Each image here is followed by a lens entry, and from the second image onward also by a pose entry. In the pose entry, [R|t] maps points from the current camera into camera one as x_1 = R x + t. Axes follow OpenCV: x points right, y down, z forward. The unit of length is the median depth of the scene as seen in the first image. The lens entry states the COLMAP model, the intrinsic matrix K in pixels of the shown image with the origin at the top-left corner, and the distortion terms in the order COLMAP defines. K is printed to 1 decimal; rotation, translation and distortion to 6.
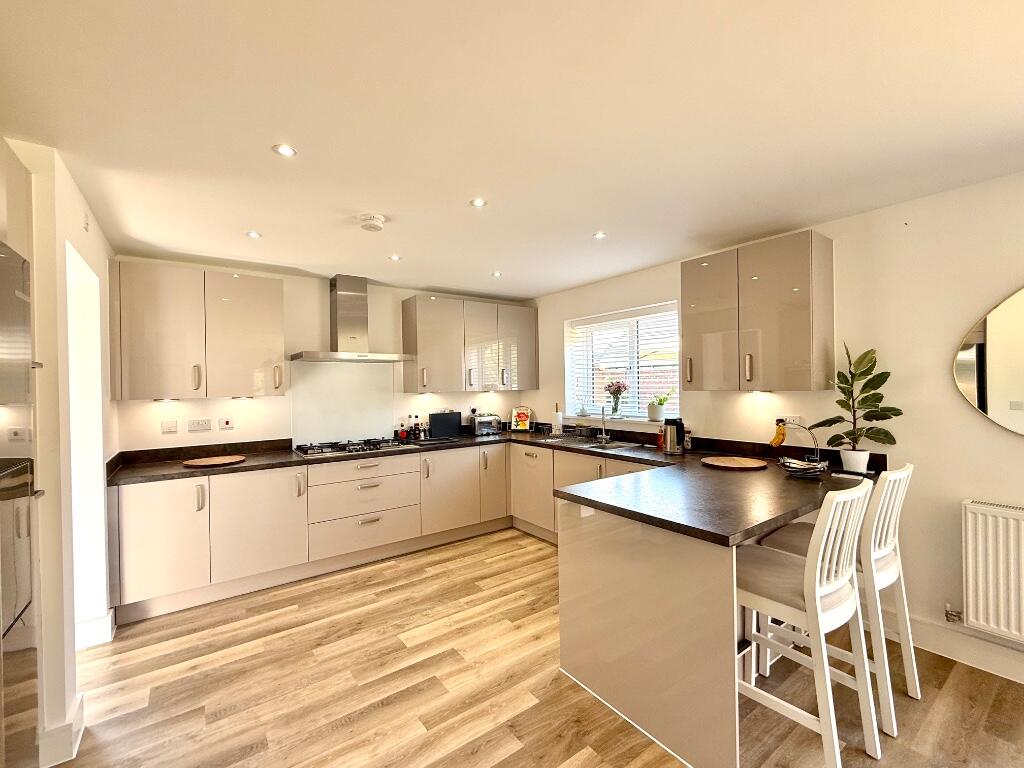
lens RADIAL K [[447.0, 0, 513.2], [0, 447.0, 382.0], [0, 0, 1]] dist [-0.000184, -0.000031]
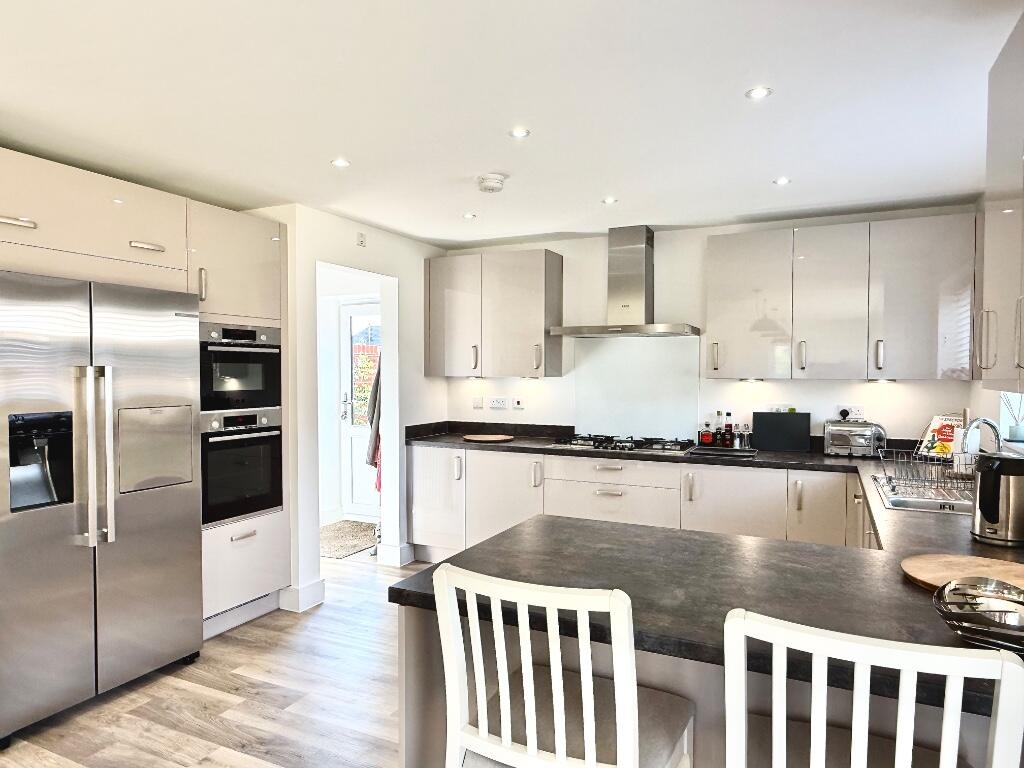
lens RADIAL K [[655.2, 0, 512.8], [0, 655.2, 387.3], [0, 0, 1]] dist [-0.001262, -0.000420]
pose [[0.471294, 0.041963, -0.880977, 0.501999], [-0.001933, 0.998914, 0.046547, -0.008794], [0.881974, -0.020235, 0.470863, 0.245190]]
